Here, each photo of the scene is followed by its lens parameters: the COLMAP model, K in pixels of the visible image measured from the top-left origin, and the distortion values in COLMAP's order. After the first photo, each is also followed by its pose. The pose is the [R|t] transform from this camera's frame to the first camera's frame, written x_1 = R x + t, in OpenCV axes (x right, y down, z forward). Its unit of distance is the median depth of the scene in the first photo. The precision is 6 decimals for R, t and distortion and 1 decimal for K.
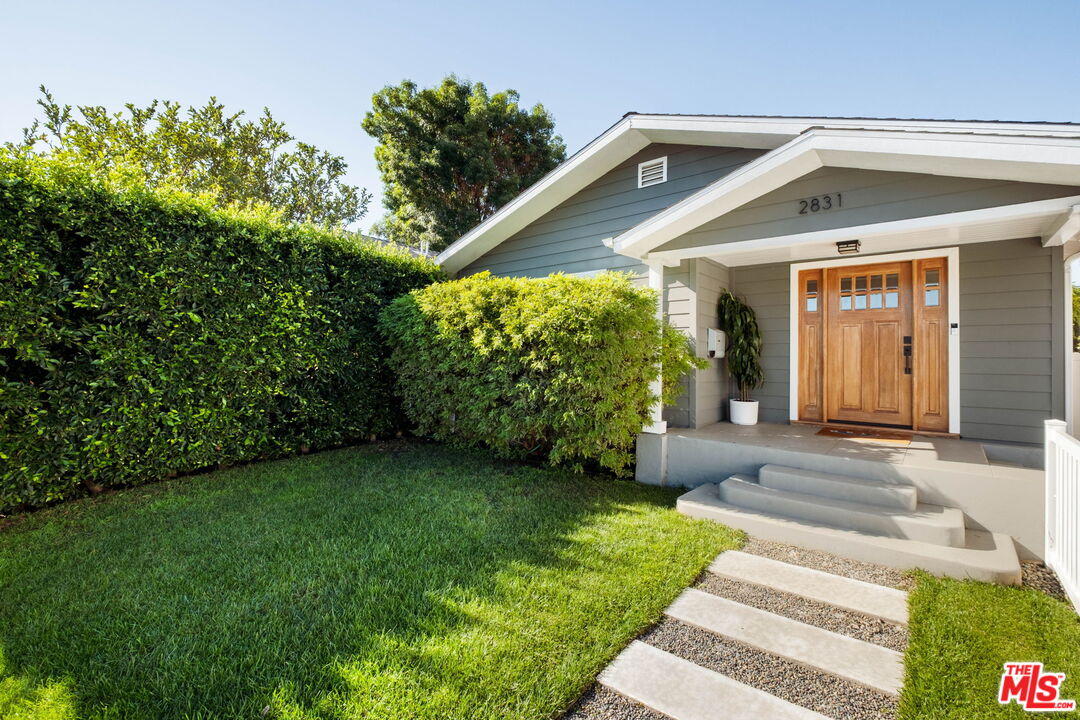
lens RADIAL K [[473.9, 0, 542.8], [0, 473.9, 353.7], [0, 0, 1]] dist [0.011158, -0.014139]
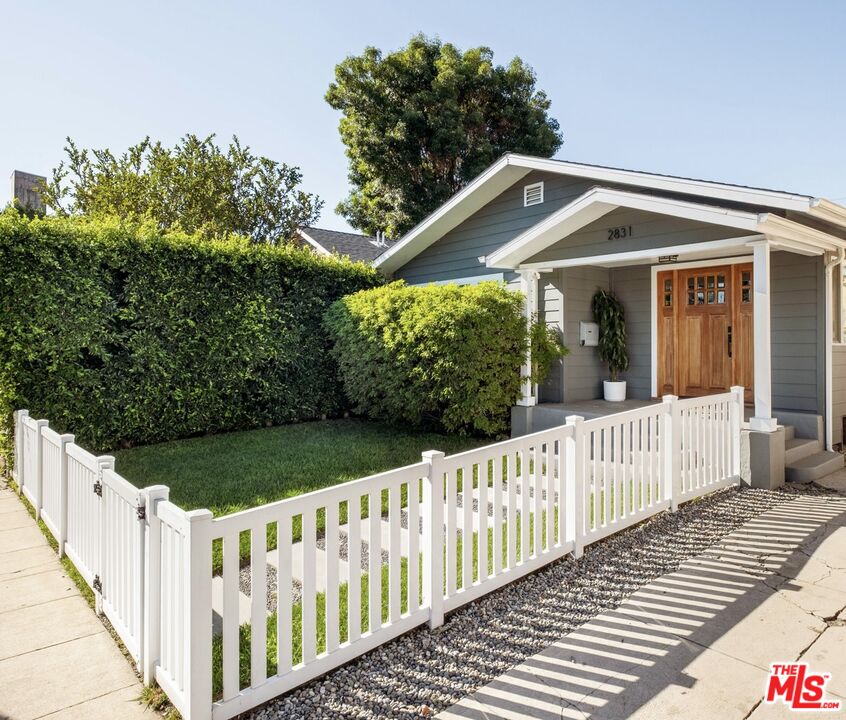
lens RADIAL K [[592.7, 0, 477.8], [0, 592.7, 339.4], [0, 0, 1]] dist [0.023440, -0.071260]
pose [[0.990941, -0.015505, -0.133397, 0.314306], [0.015731, 0.999876, 0.000644, -0.013966], [0.133370, -0.002736, 0.991062, -0.580251]]
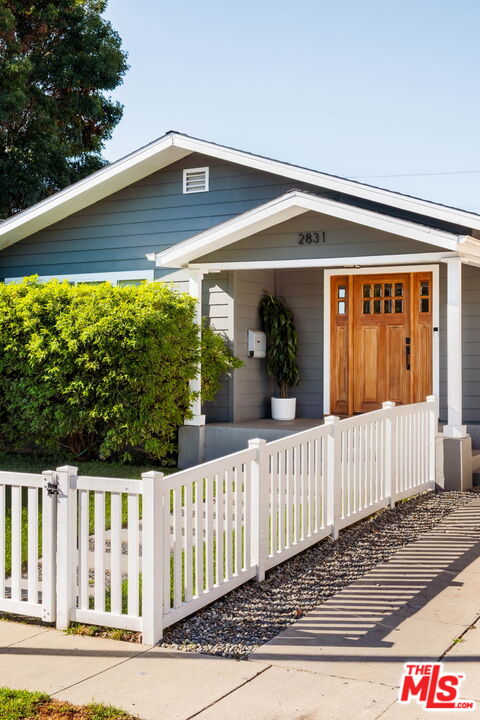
lens RADIAL K [[947.1, 0, 229.9], [0, 947.1, 358.5], [0, 0, 1]] dist [0.003337, 0.006663]
pose [[0.984227, -0.009554, 0.176654, -0.072881], [0.007752, 0.999911, 0.010884, -0.013694], [-0.176742, -0.009343, 0.984213, -1.169230]]
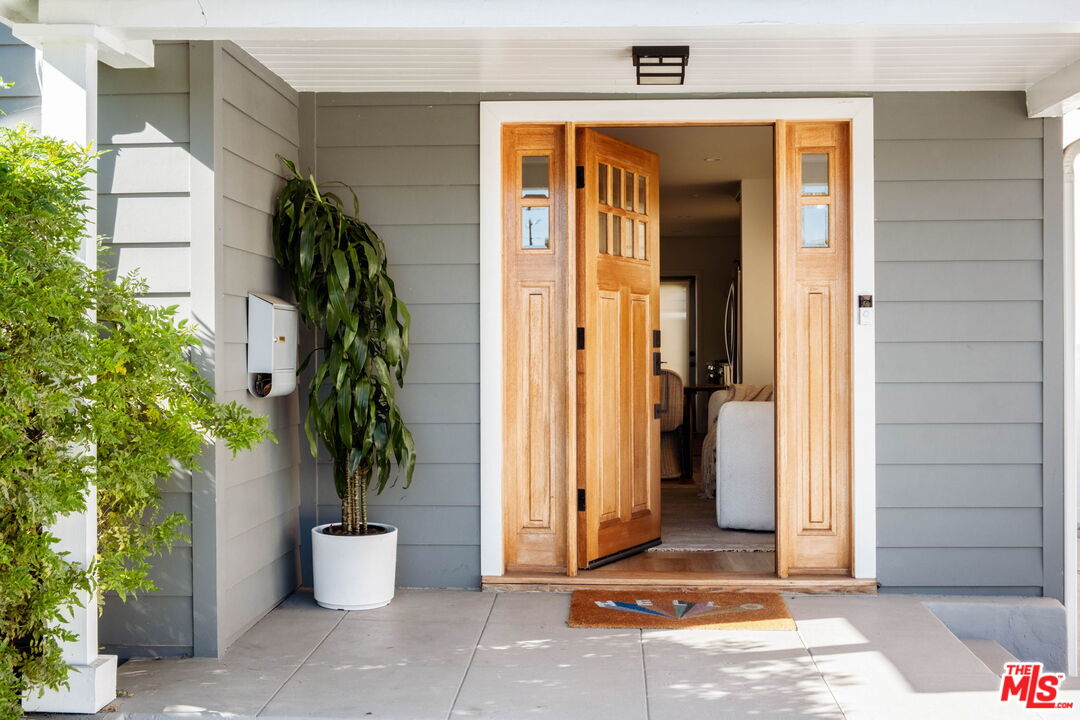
lens RADIAL K [[1256.5, 0, 538.0], [0, 1256.5, 342.5], [0, 0, 1]] dist [-0.022708, -0.030458]
pose [[0.804311, -0.013605, 0.594053, 0.039122], [0.005262, 0.999862, 0.015774, -0.038853], [-0.594185, -0.009561, 0.804271, 0.301763]]
